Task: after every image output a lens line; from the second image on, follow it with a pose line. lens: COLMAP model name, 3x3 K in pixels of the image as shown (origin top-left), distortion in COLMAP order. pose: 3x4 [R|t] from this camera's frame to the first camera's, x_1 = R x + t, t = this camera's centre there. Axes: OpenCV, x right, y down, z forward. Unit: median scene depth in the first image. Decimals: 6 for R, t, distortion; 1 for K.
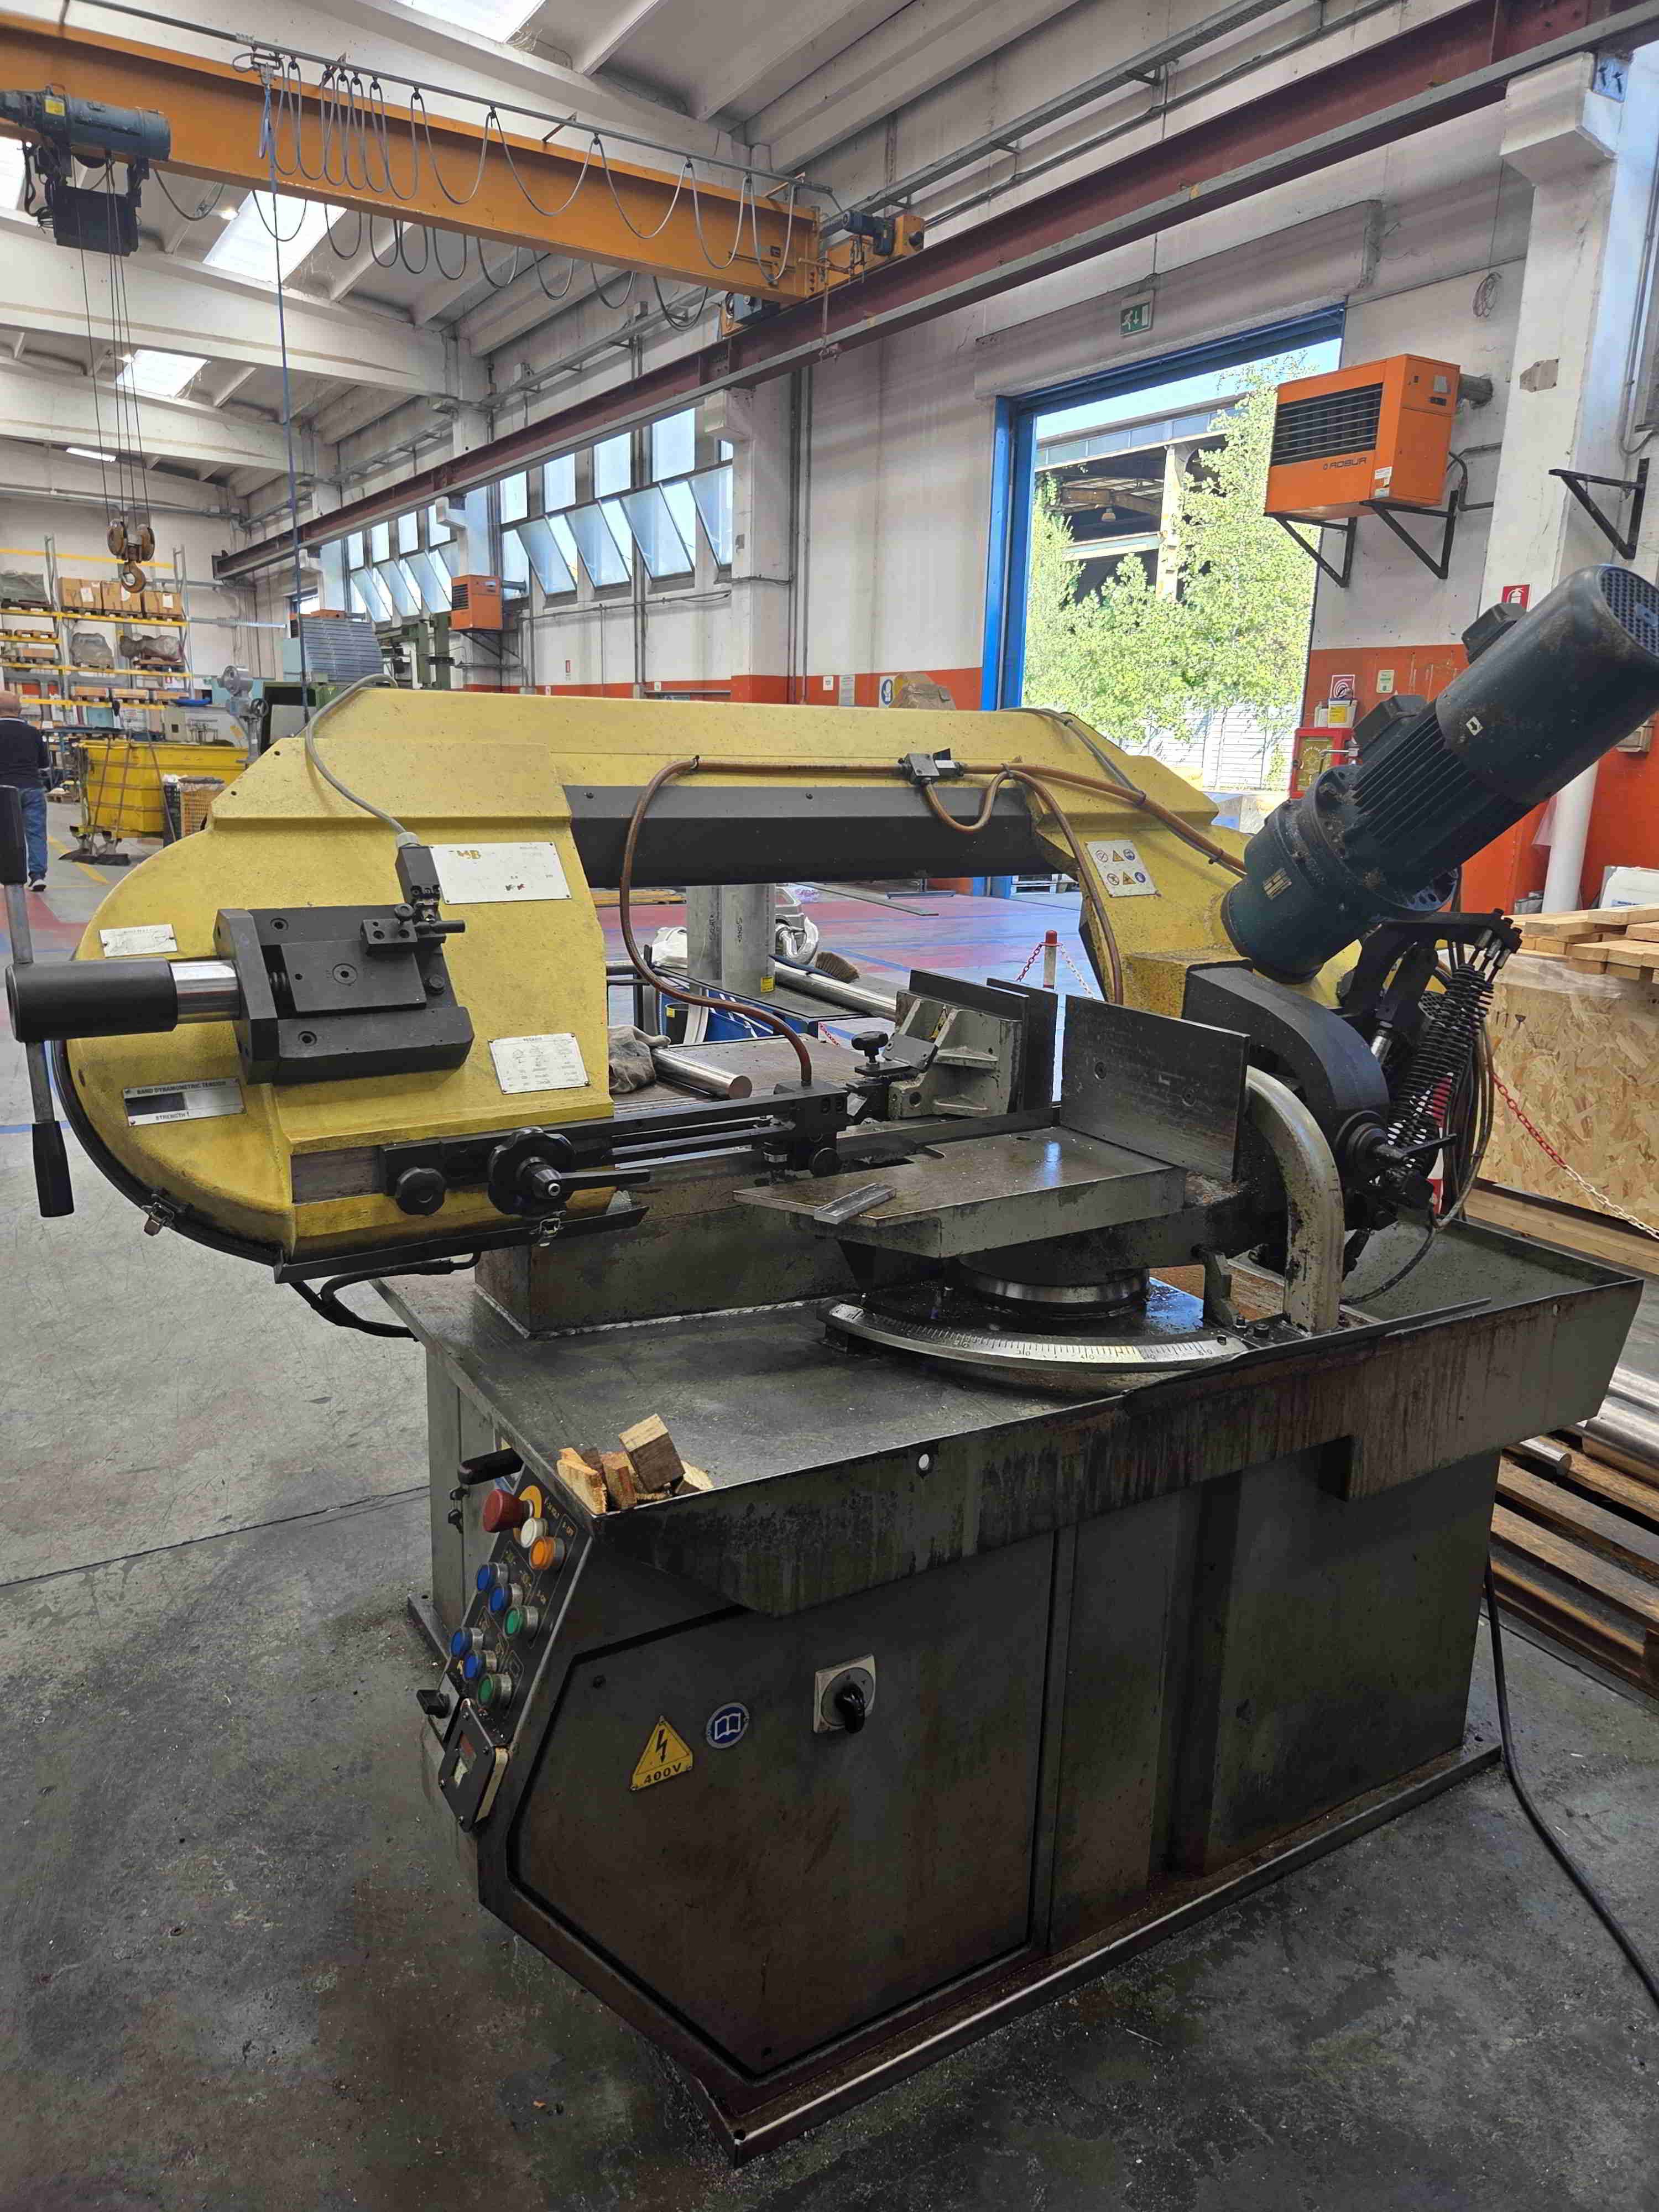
lens RADIAL K [[1480.1, 0, 853.6], [0, 1480.1, 1100.4], [0, 0, 1]] dist [0.073796, -0.055524]
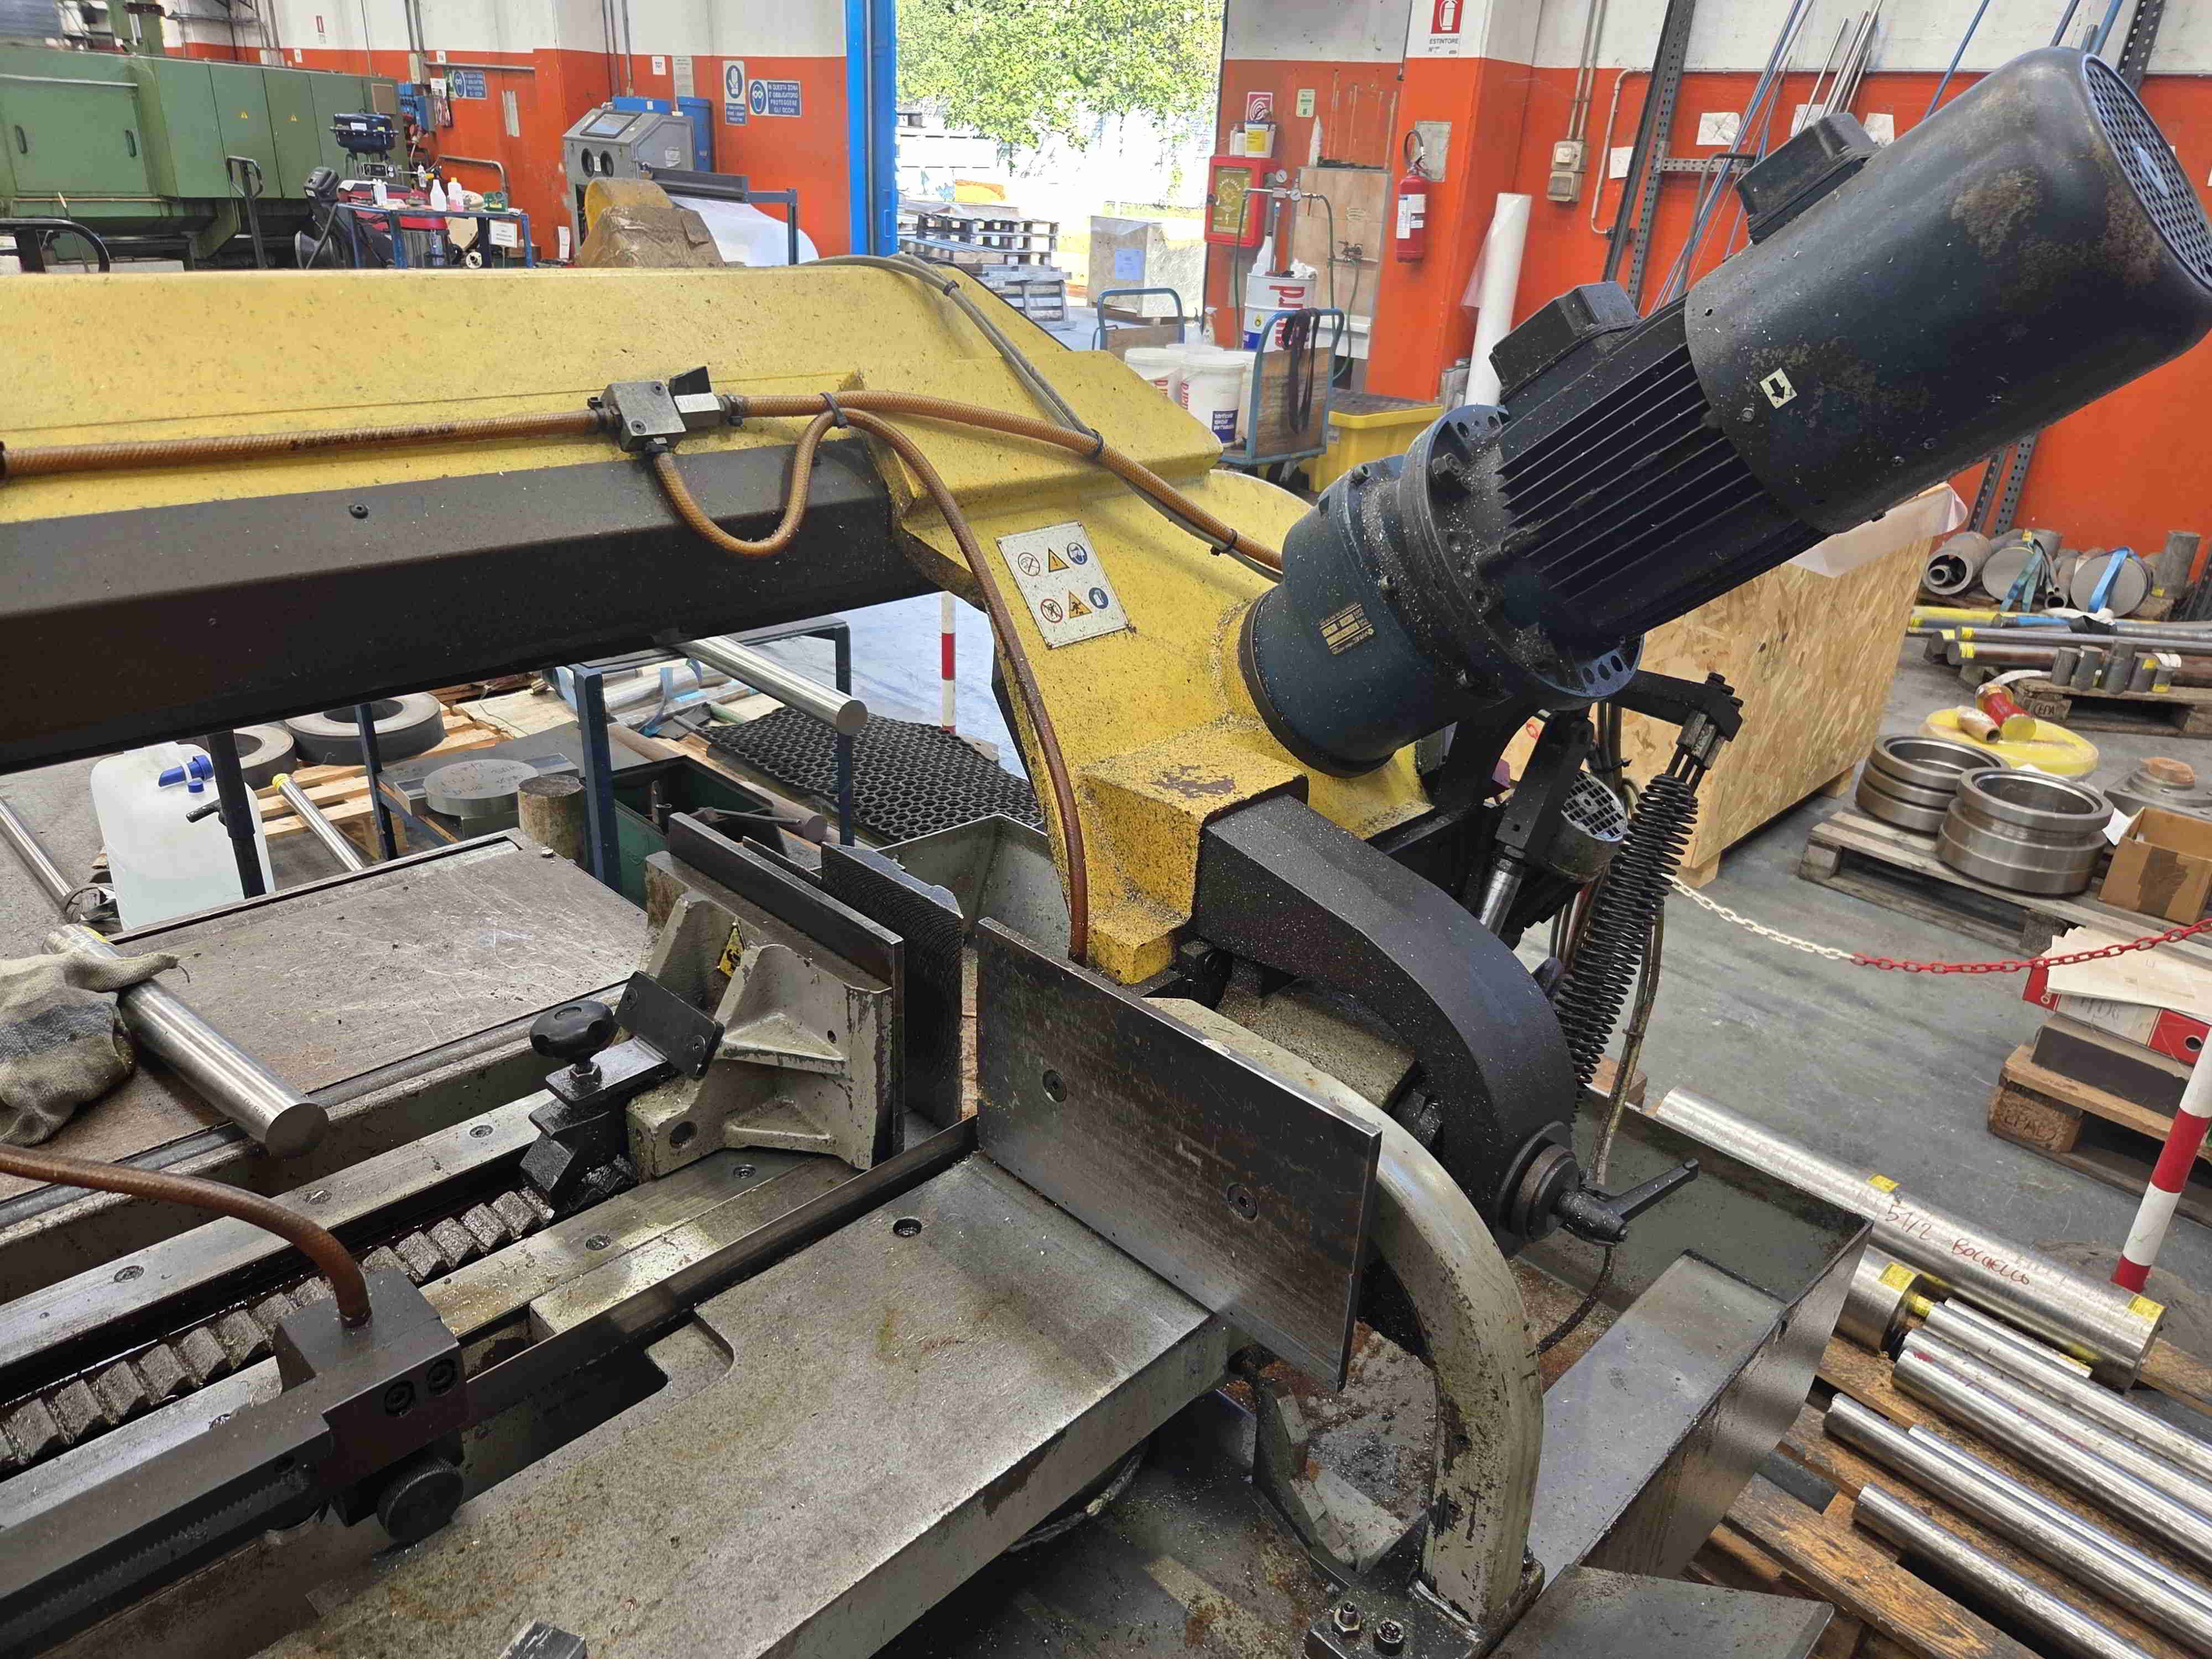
lens RADIAL K [[1480.1, 0, 1129.3], [0, 1480.1, 832.5], [0, 0, 1]] dist [0.073796, -0.055524]
pose [[0.969820, -0.076586, 0.231481, 0.071872], [0.029709, 0.979431, 0.199579, -0.177557], [-0.242004, -0.186679, 0.952147, 0.469282]]
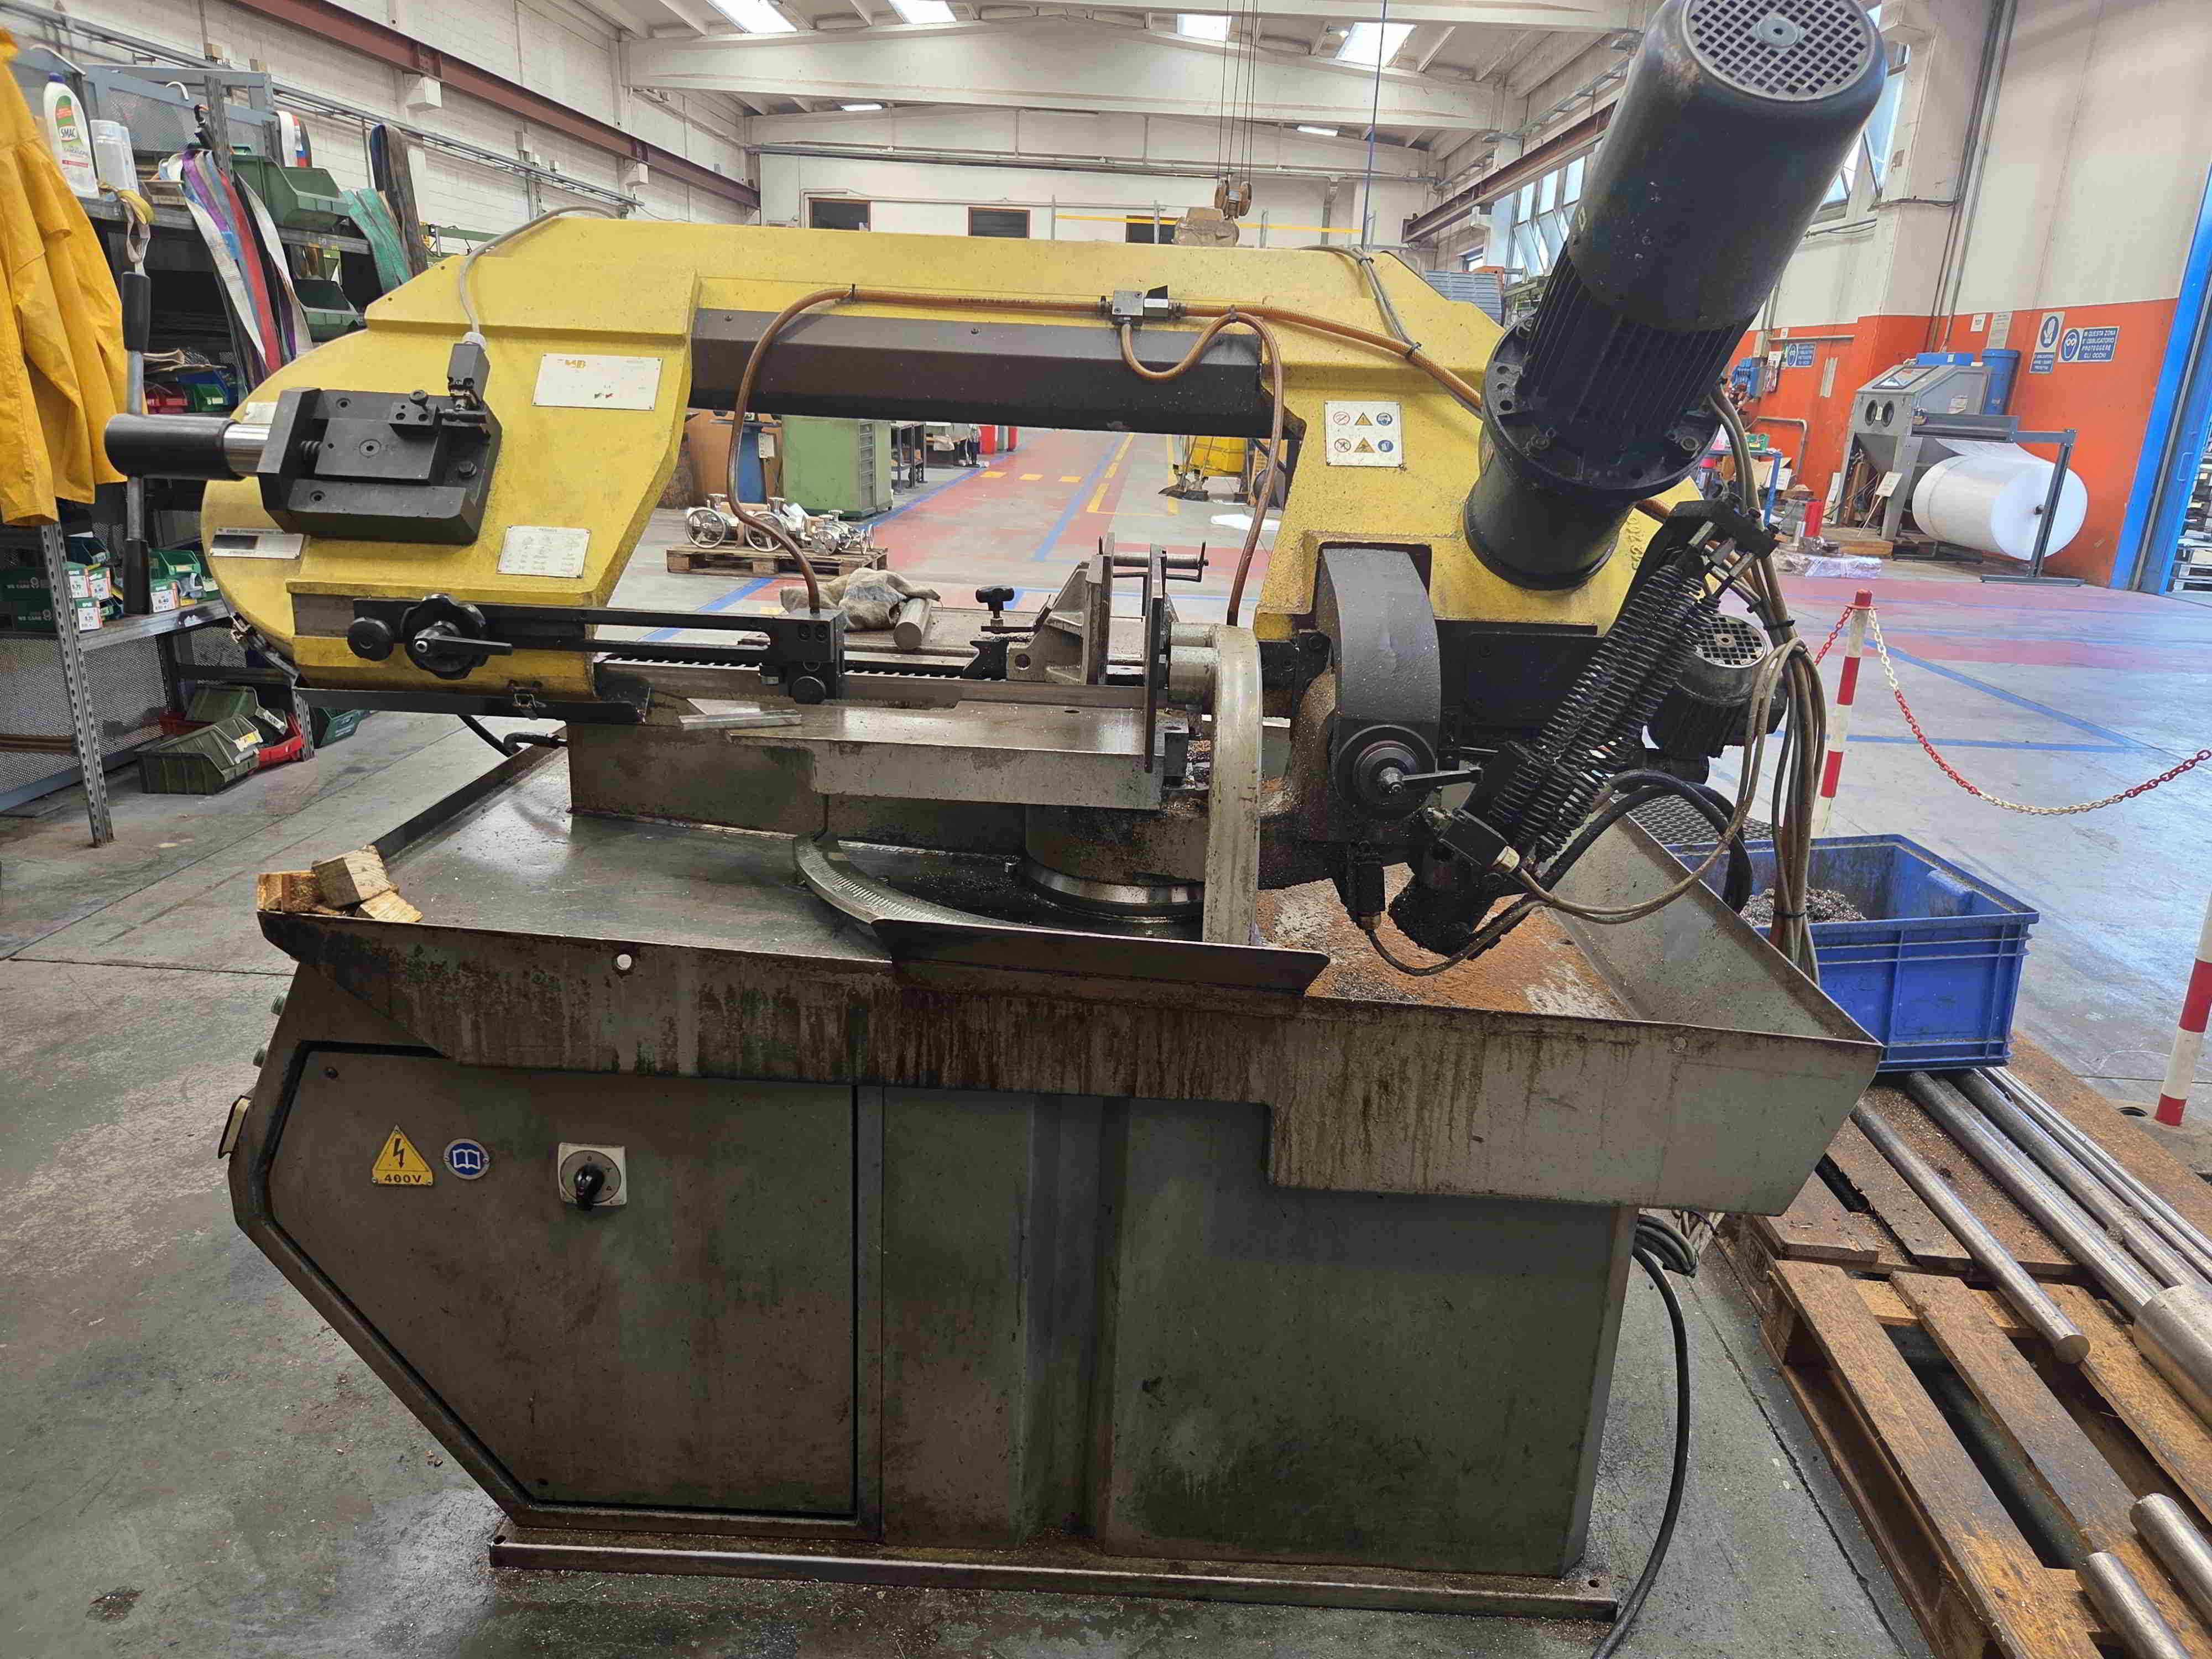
lens RADIAL K [[1480.1, 0, 1129.3], [0, 1480.1, 832.5], [0, 0, 1]] dist [0.073796, -0.055524]
pose [[0.837987, 0.171750, -0.517958, 0.553124], [-0.150061, 0.985113, 0.083874, 0.015563], [0.524652, 0.007440, 0.851284, 0.217414]]
